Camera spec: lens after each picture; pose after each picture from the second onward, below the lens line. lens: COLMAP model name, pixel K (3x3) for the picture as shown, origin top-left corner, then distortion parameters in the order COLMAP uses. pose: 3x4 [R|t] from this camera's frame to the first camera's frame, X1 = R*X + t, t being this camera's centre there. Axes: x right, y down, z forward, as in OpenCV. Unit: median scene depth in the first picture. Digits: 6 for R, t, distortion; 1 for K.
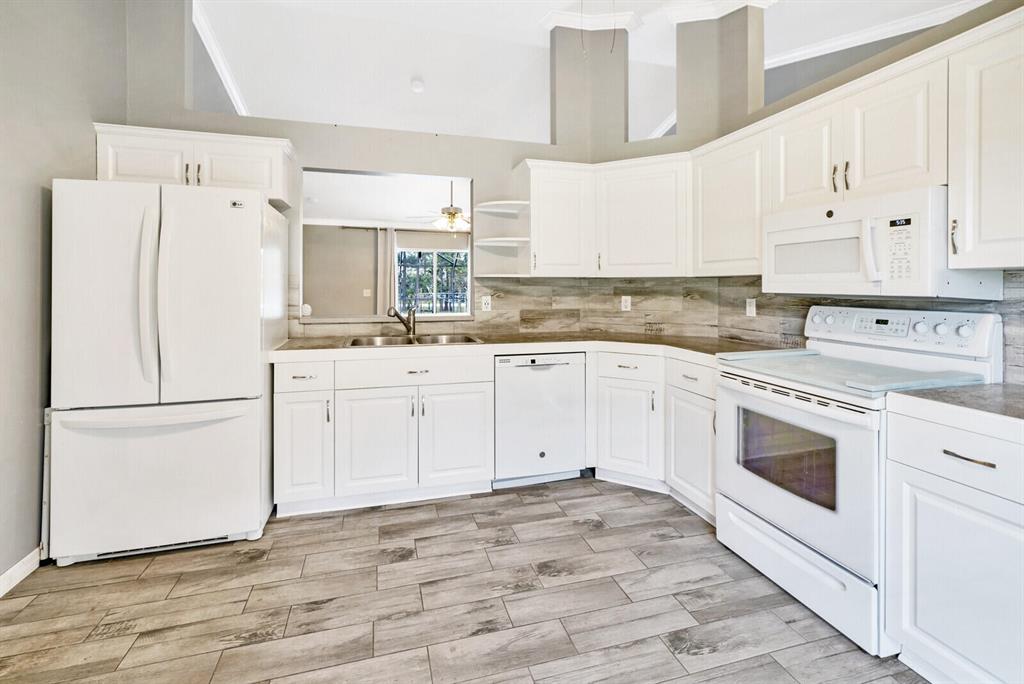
lens RADIAL K [[453.4, 0, 514.0], [0, 453.4, 284.7], [0, 0, 1]] dist [0.000905, 0.000150]
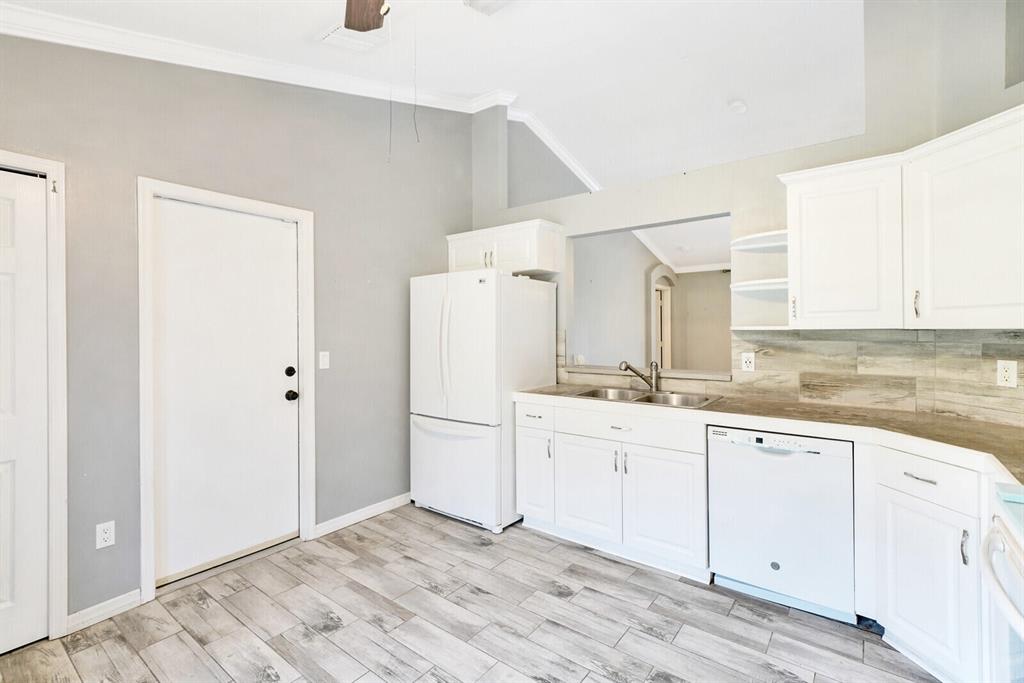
lens RADIAL K [[470.1, 0, 507.1], [0, 470.1, 329.9], [0, 0, 1]] dist [0.000001, 0.000069]
pose [[0.584170, -0.005878, -0.811610, 0.492116], [0.008902, 0.999960, -0.000835, -0.025159], [0.811583, -0.006737, 0.584199, 0.202817]]
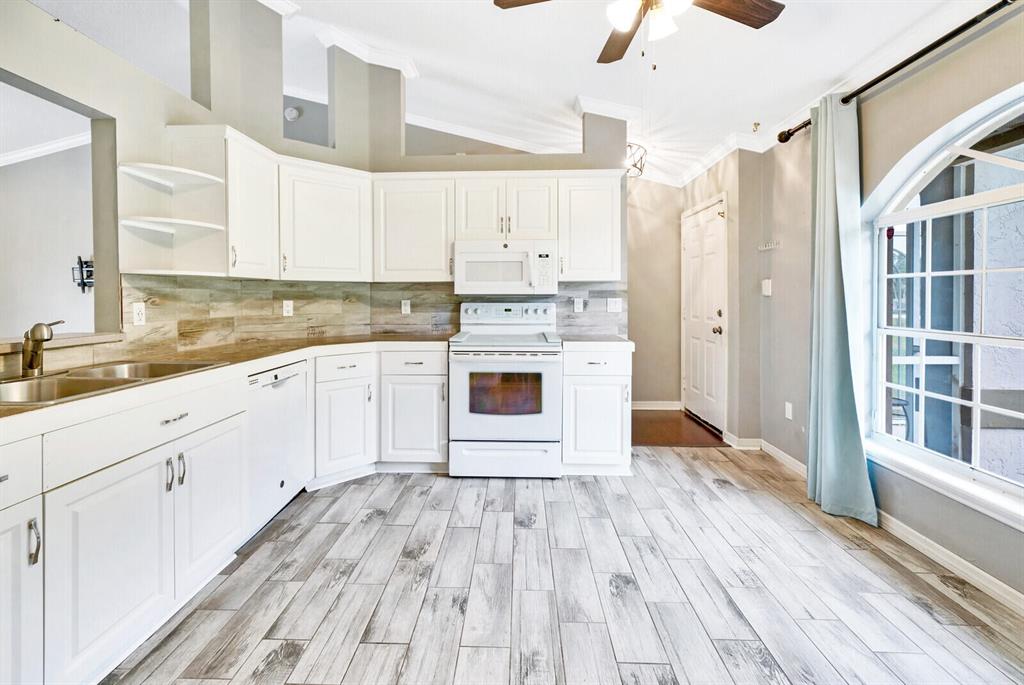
lens RADIAL K [[445.9, 0, 499.9], [0, 445.9, 298.4], [0, 0, 1]] dist [-0.000156, -0.000008]
pose [[0.330085, -0.006878, 0.943926, -0.667721], [0.000893, 0.999975, 0.006974, 0.019847], [-0.943951, -0.001459, 0.330083, 0.371881]]
